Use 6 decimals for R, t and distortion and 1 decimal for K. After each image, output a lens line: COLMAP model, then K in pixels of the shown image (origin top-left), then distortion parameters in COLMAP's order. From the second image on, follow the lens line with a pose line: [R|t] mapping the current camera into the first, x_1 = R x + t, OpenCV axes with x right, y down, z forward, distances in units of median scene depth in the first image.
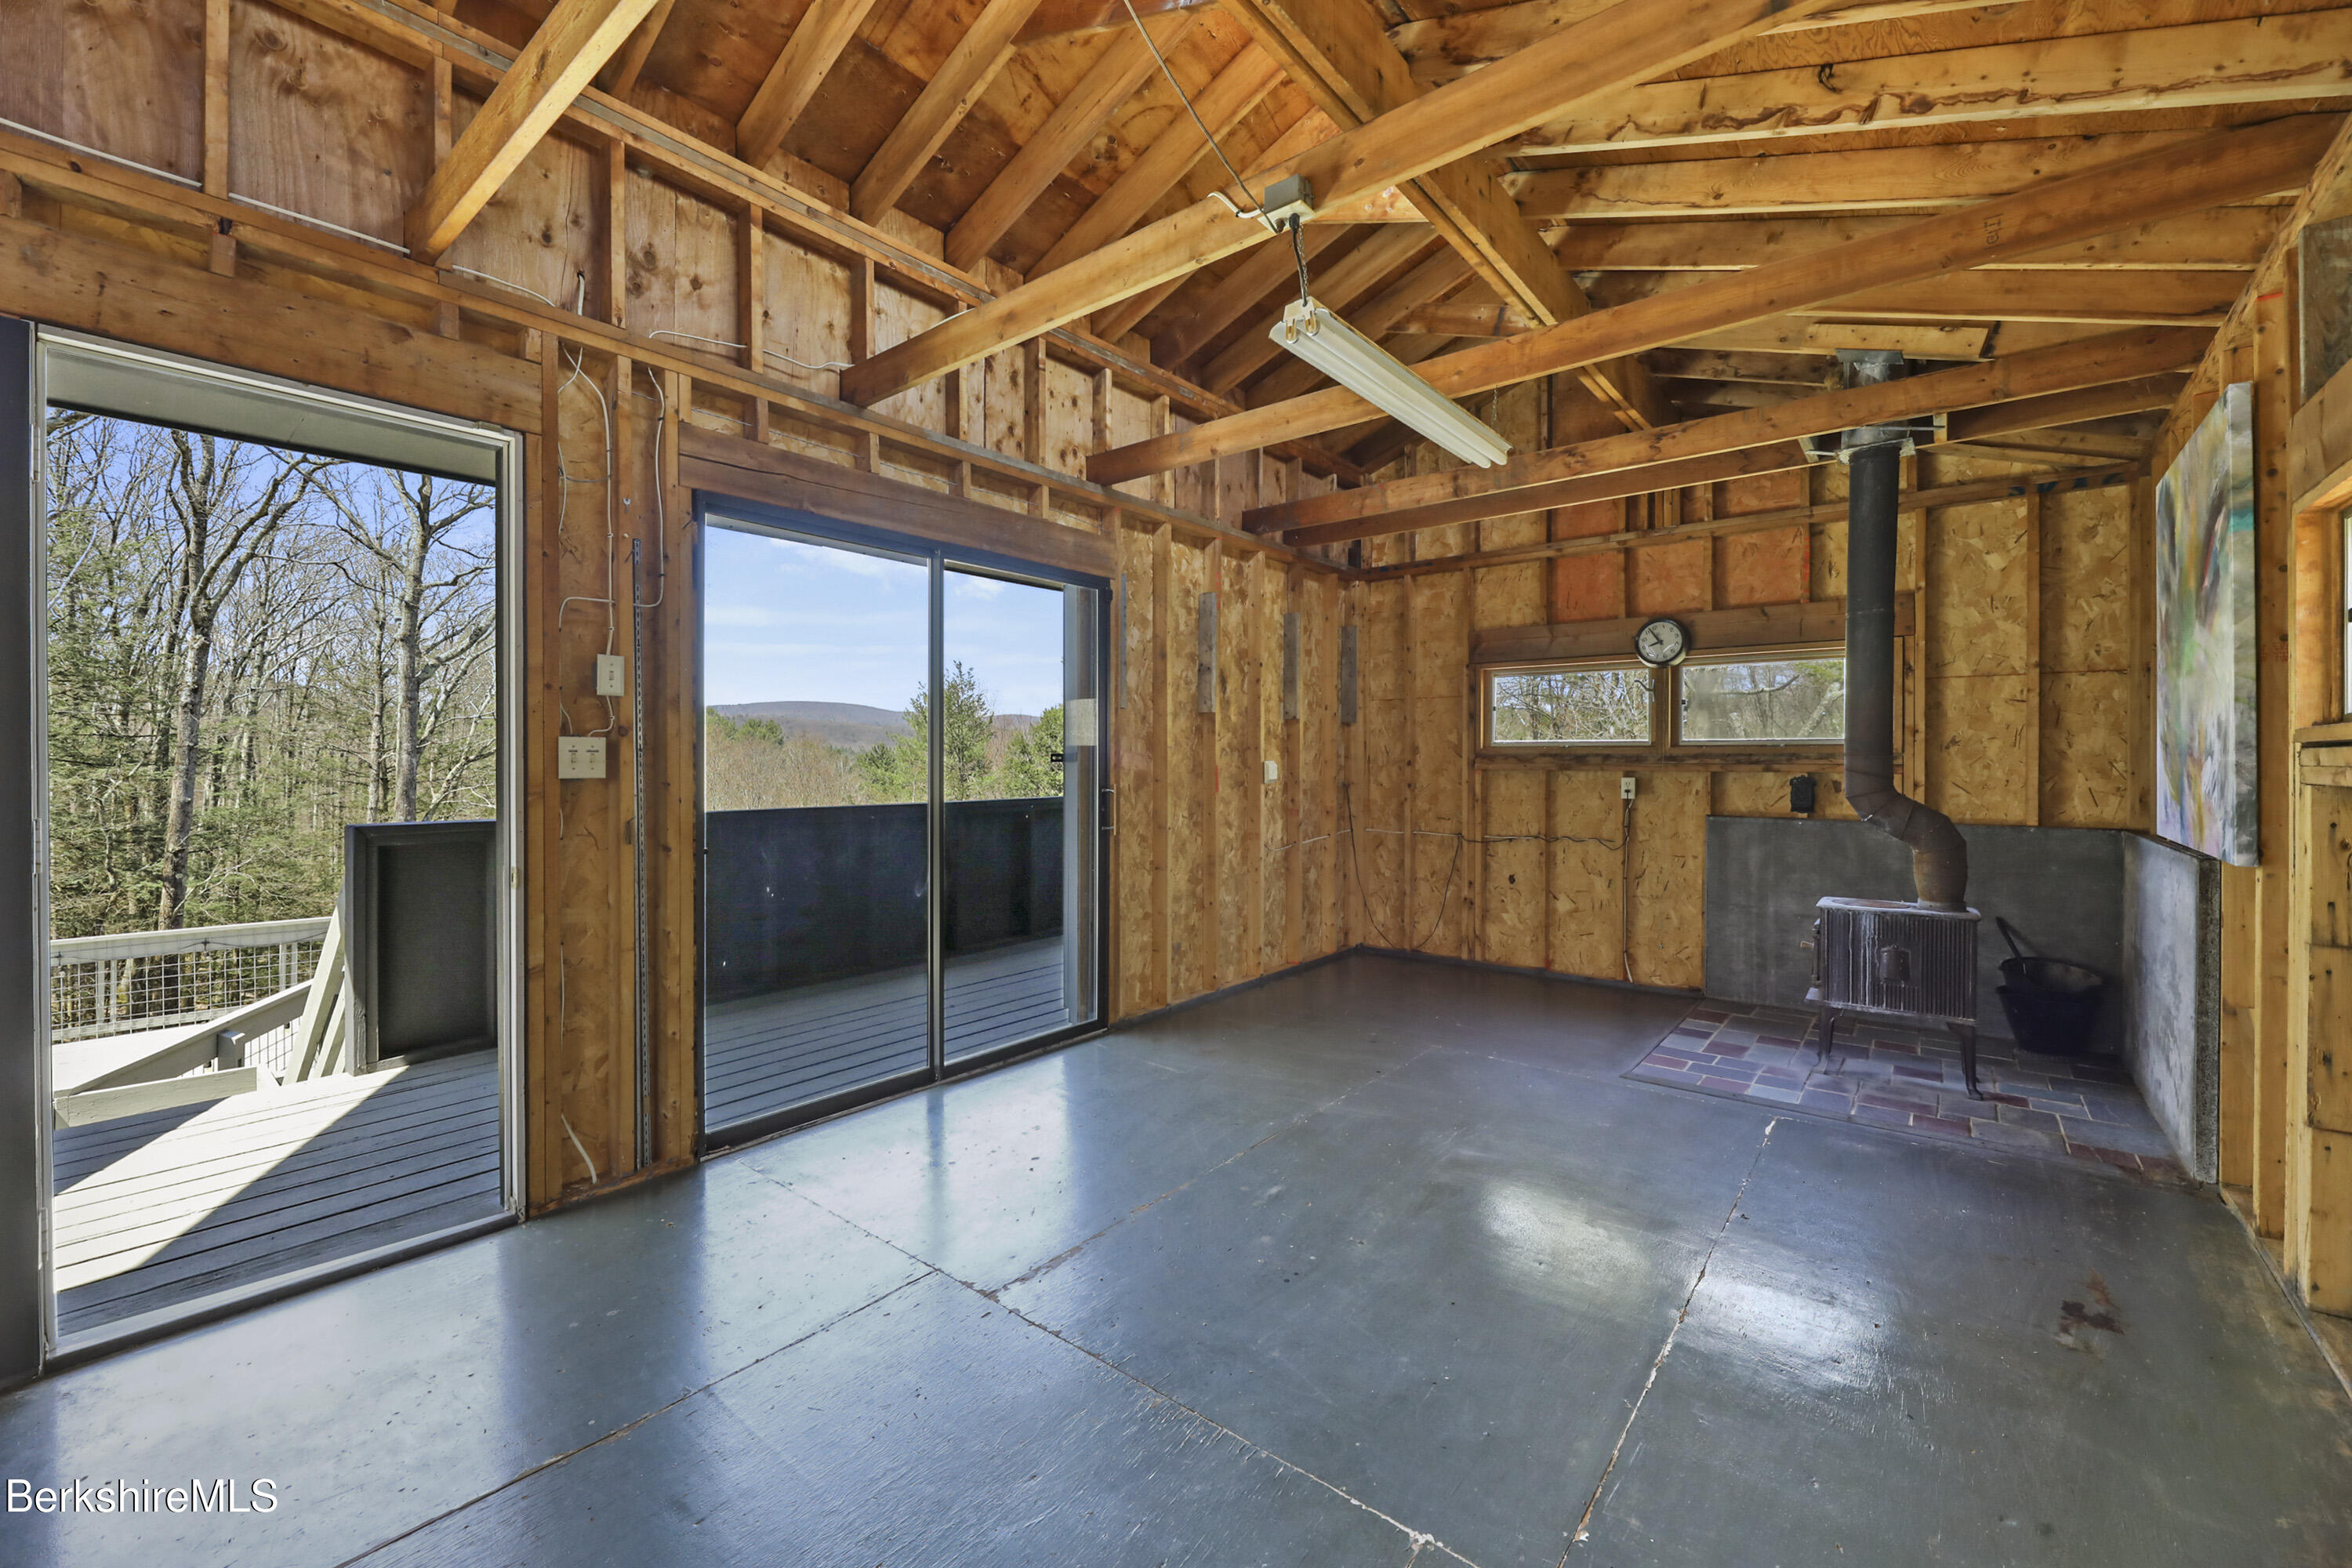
lens RADIAL K [[957.1, 0, 1171.4], [0, 957.1, 788.3], [0, 0, 1]] dist [-0.003346, -0.000776]
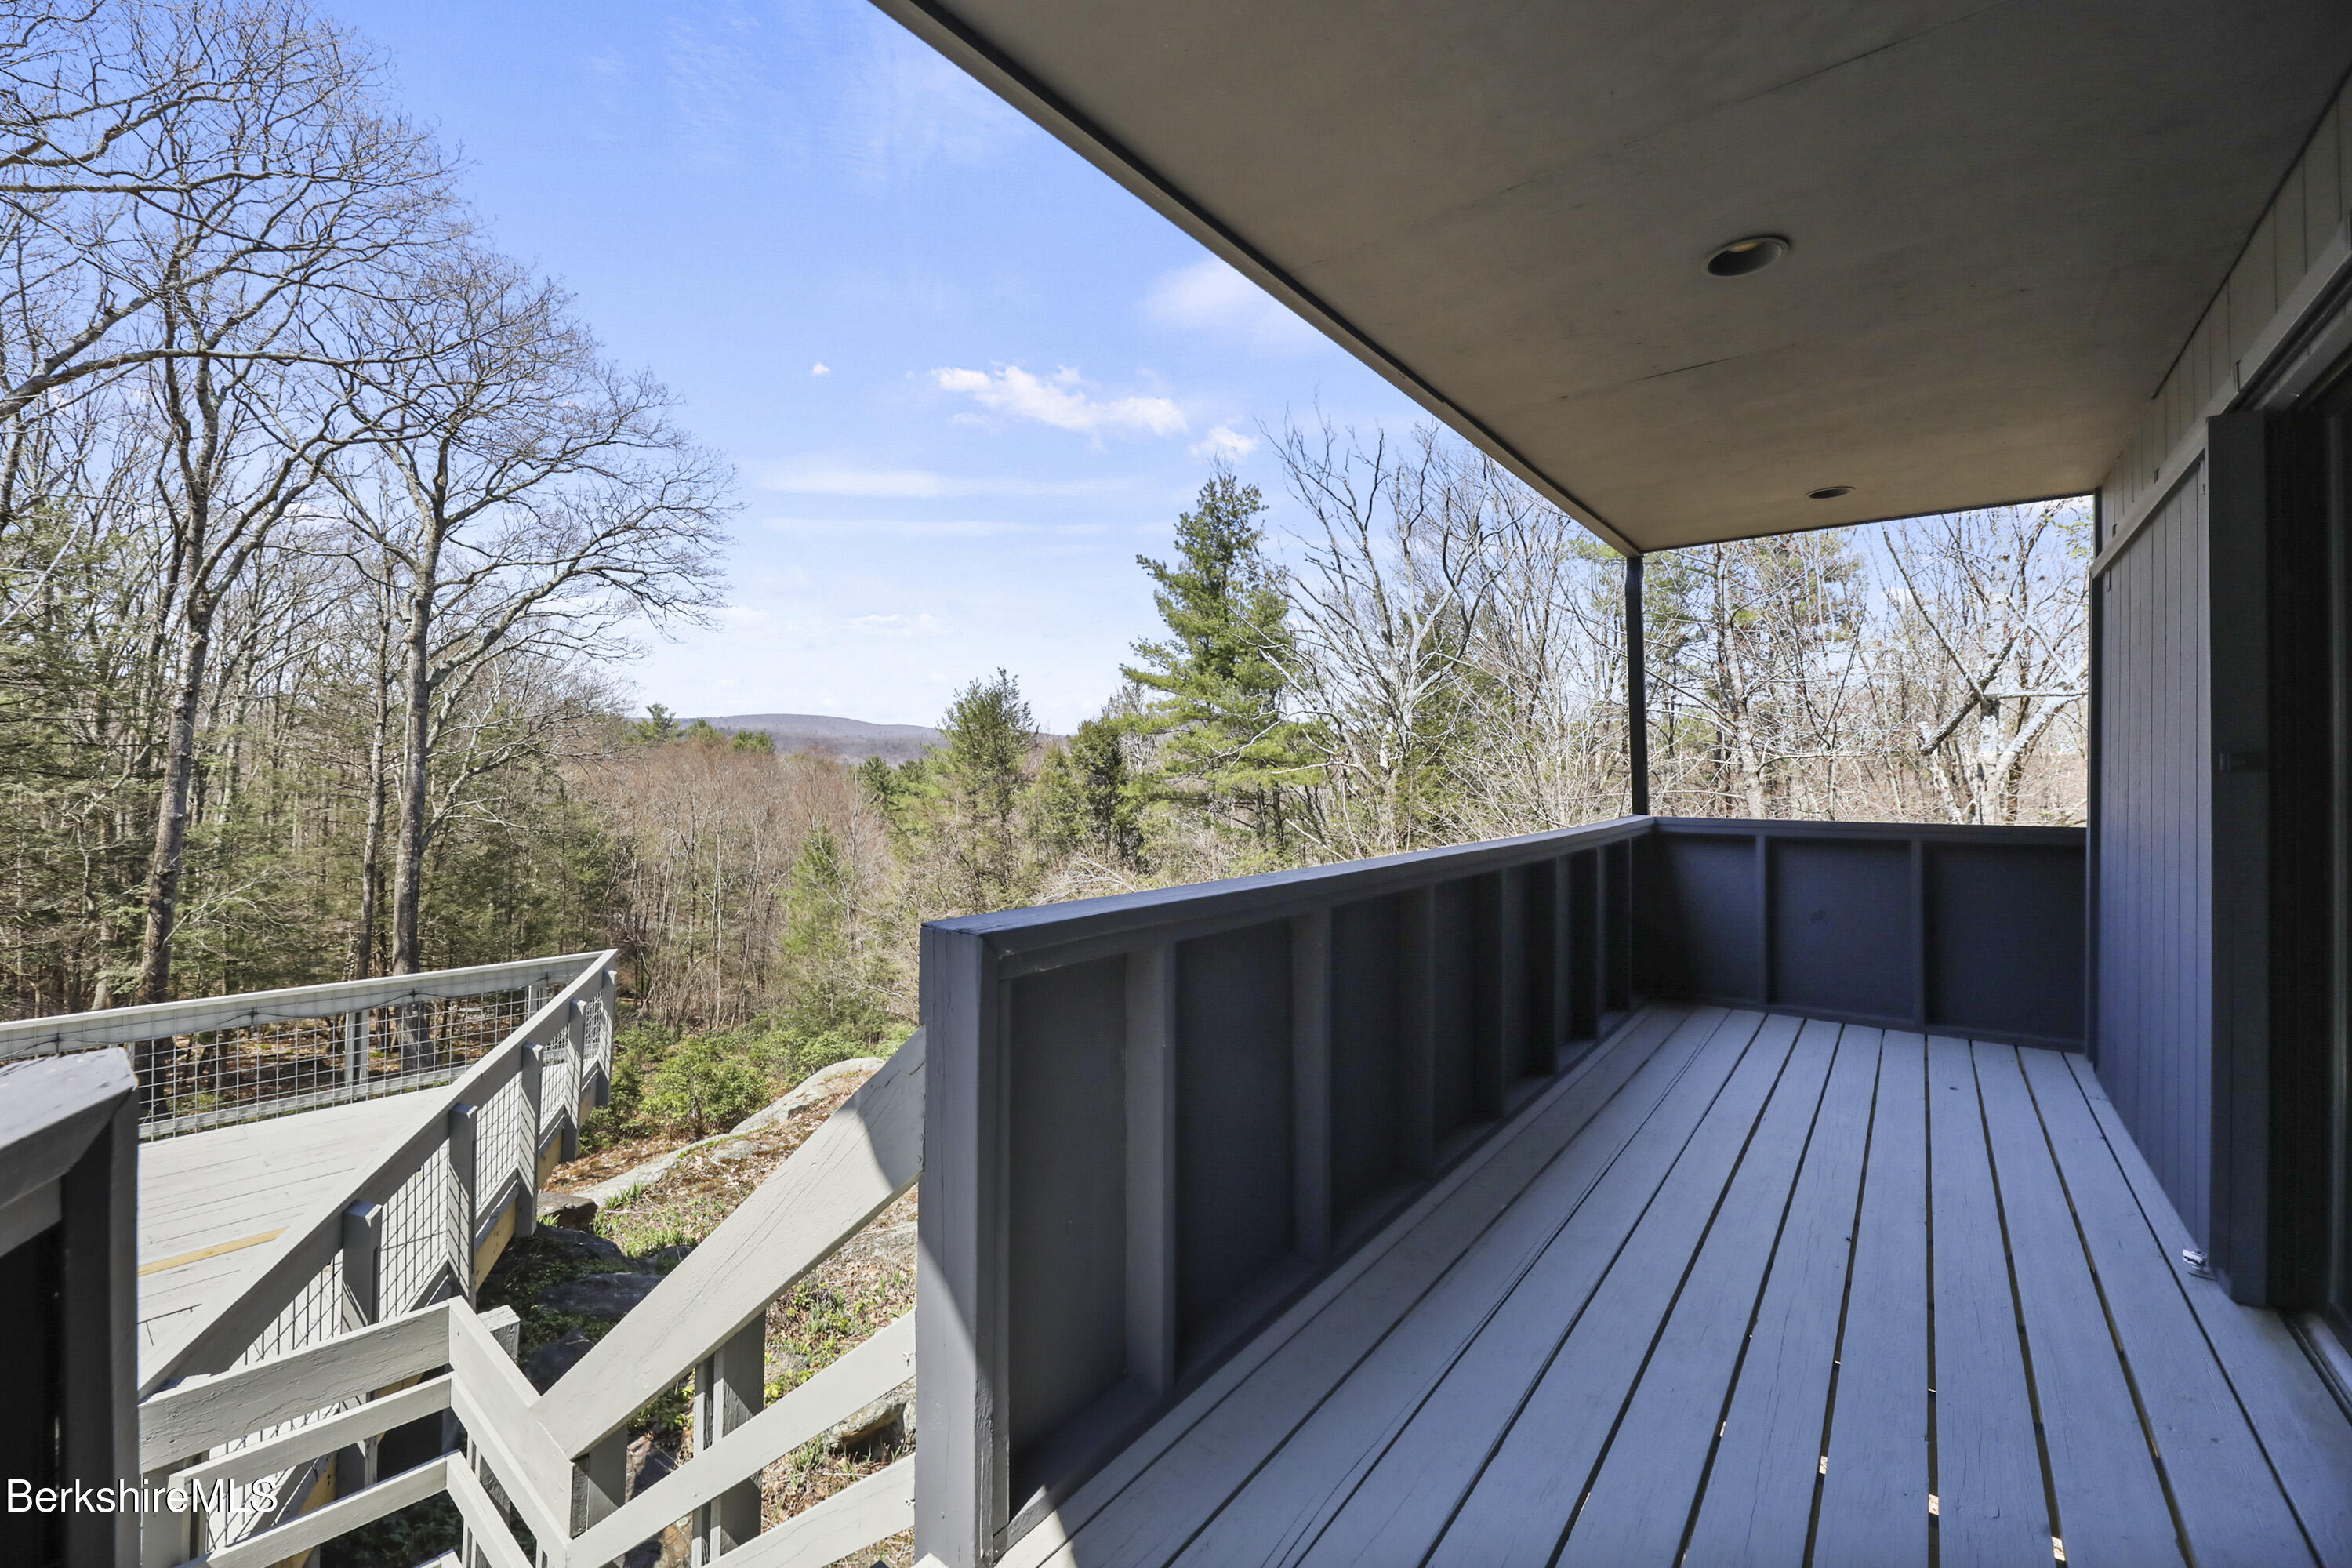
lens RADIAL K [[962.1, 0, 1176.0], [0, 962.1, 784.0], [0, 0, 1]] dist [-0.008573, 0.000390]
pose [[0.999822, 0.001563, 0.018820, -0.111444], [-0.001212, 0.999825, -0.018682, -0.002369], [-0.018846, 0.018656, 0.999648, 0.085617]]
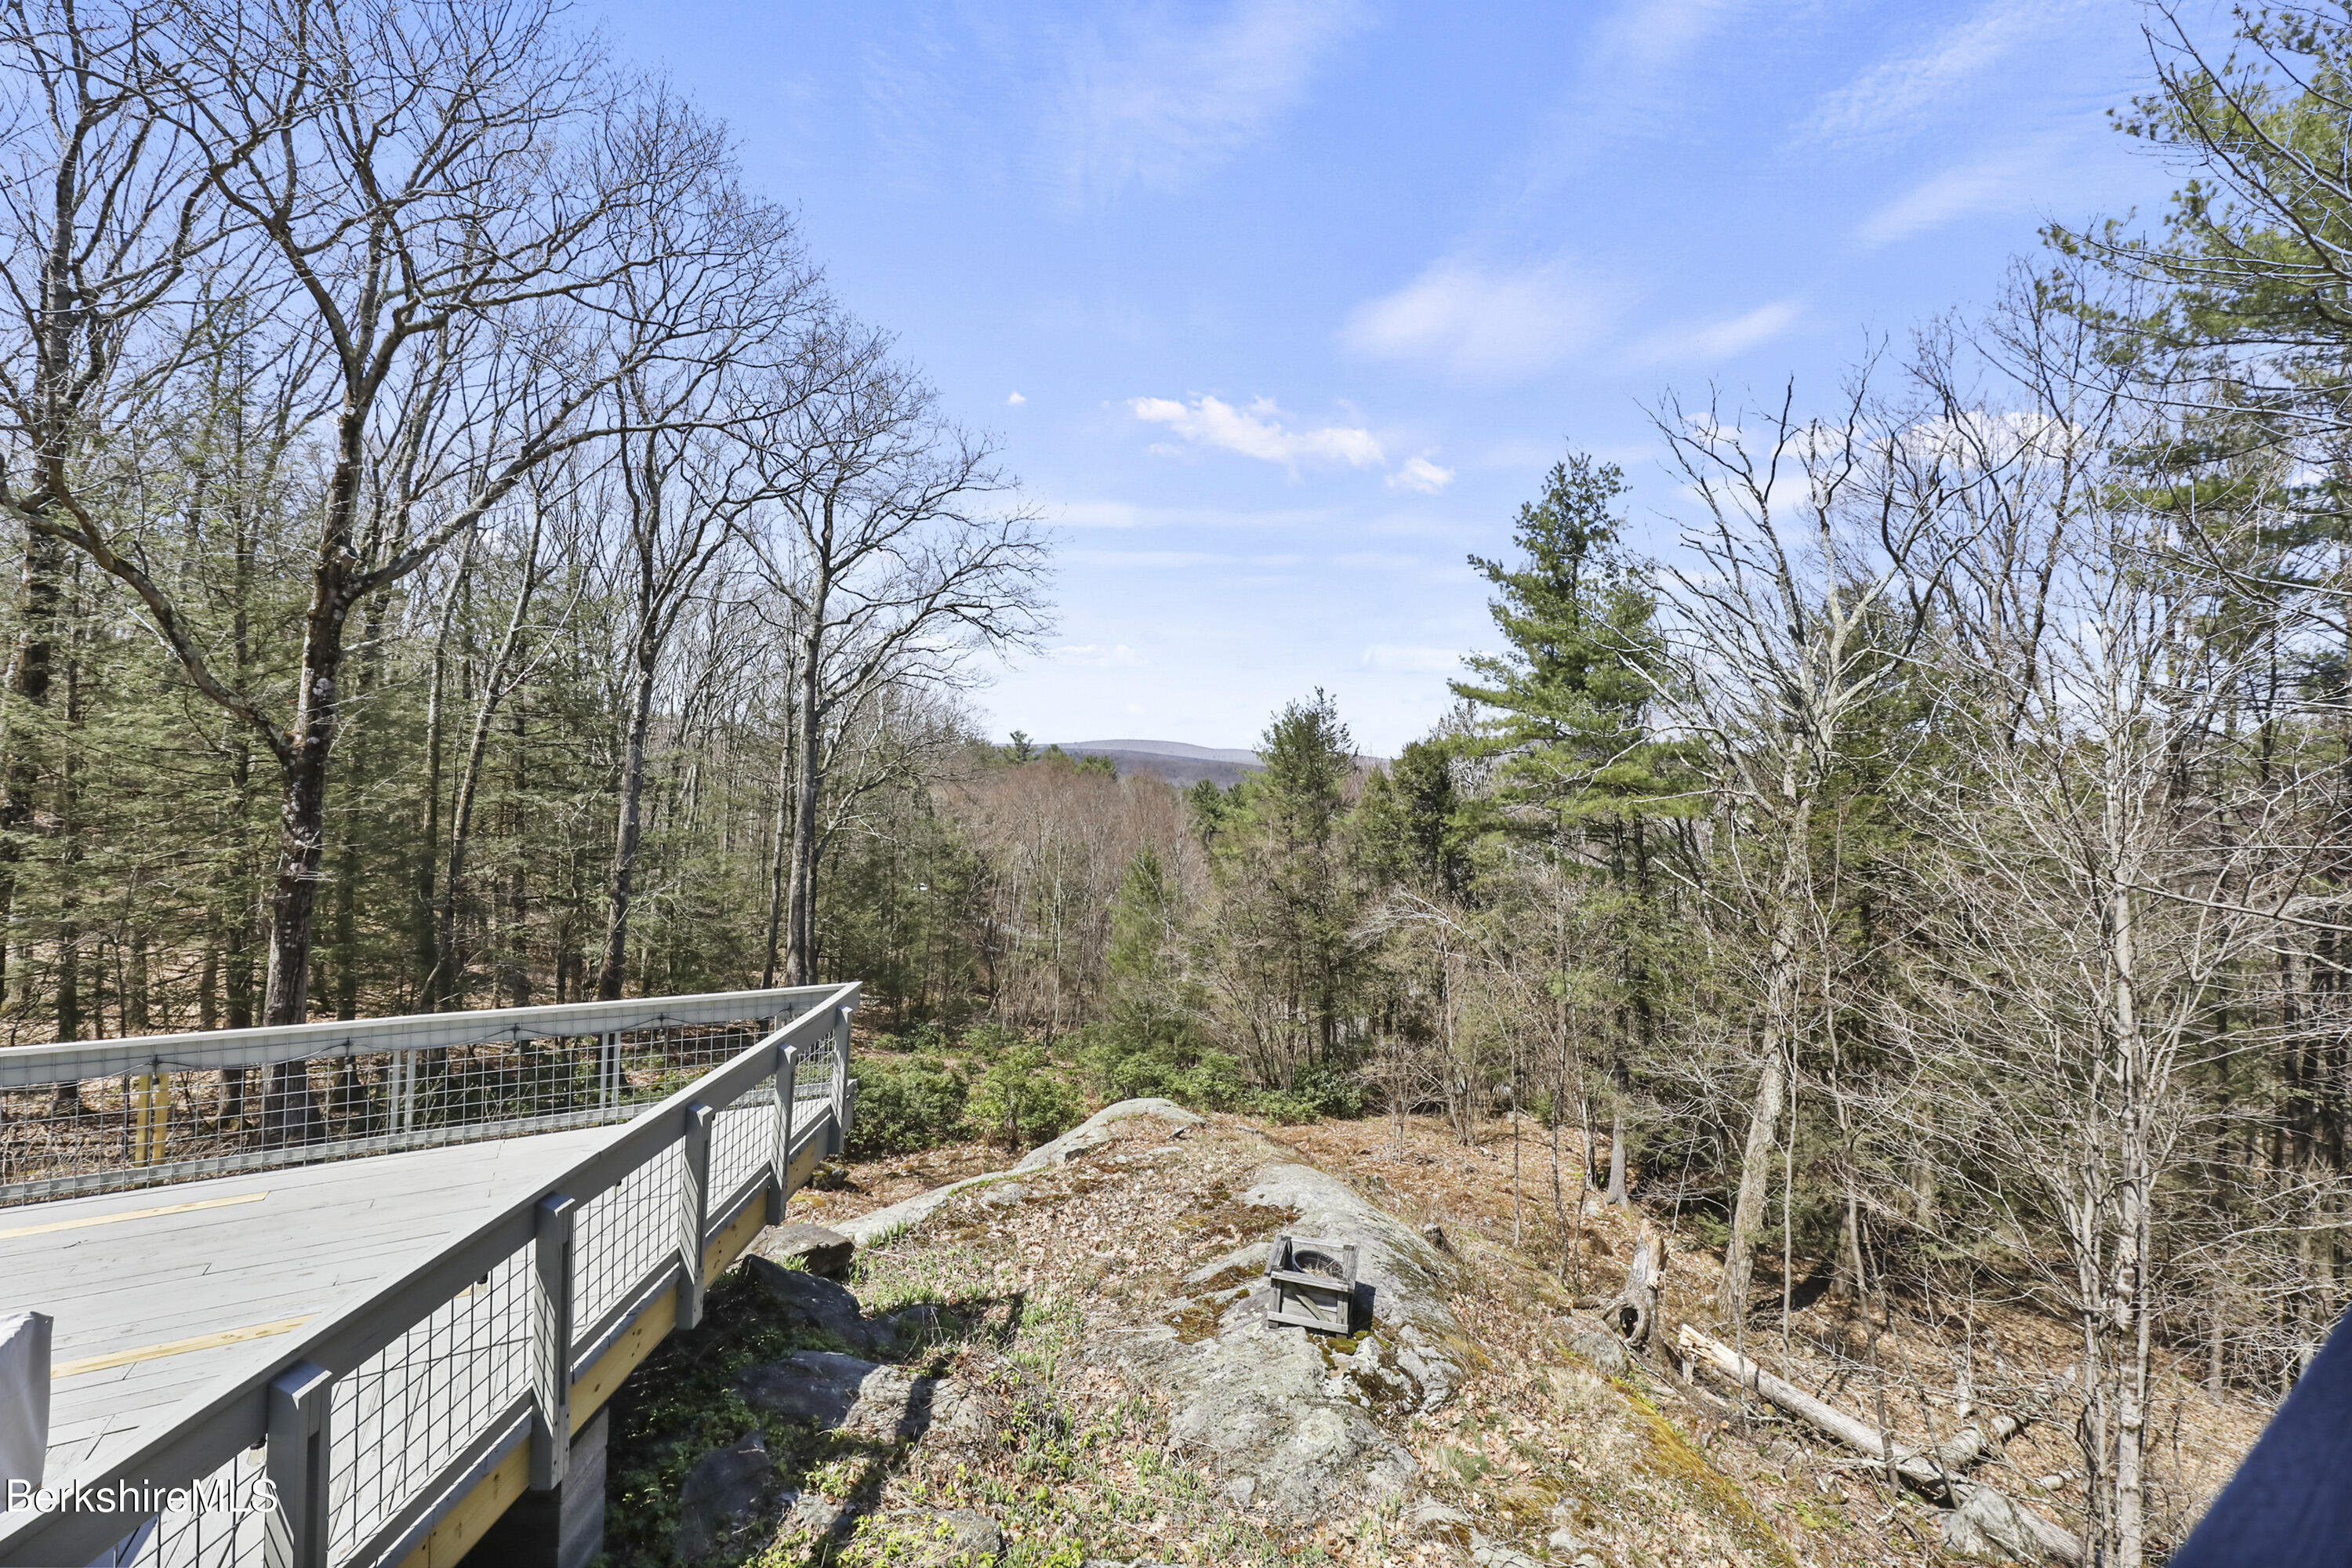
lens RADIAL K [[962.9, 0, 1157.0], [0, 962.9, 791.8], [0, 0, 1]] dist [-0.001585, -0.000245]
pose [[0.943360, 0.012763, -0.331526, -0.106417], [-0.024408, 0.999222, -0.030986, -0.005309], [0.330872, 0.037322, 0.942937, 0.164827]]
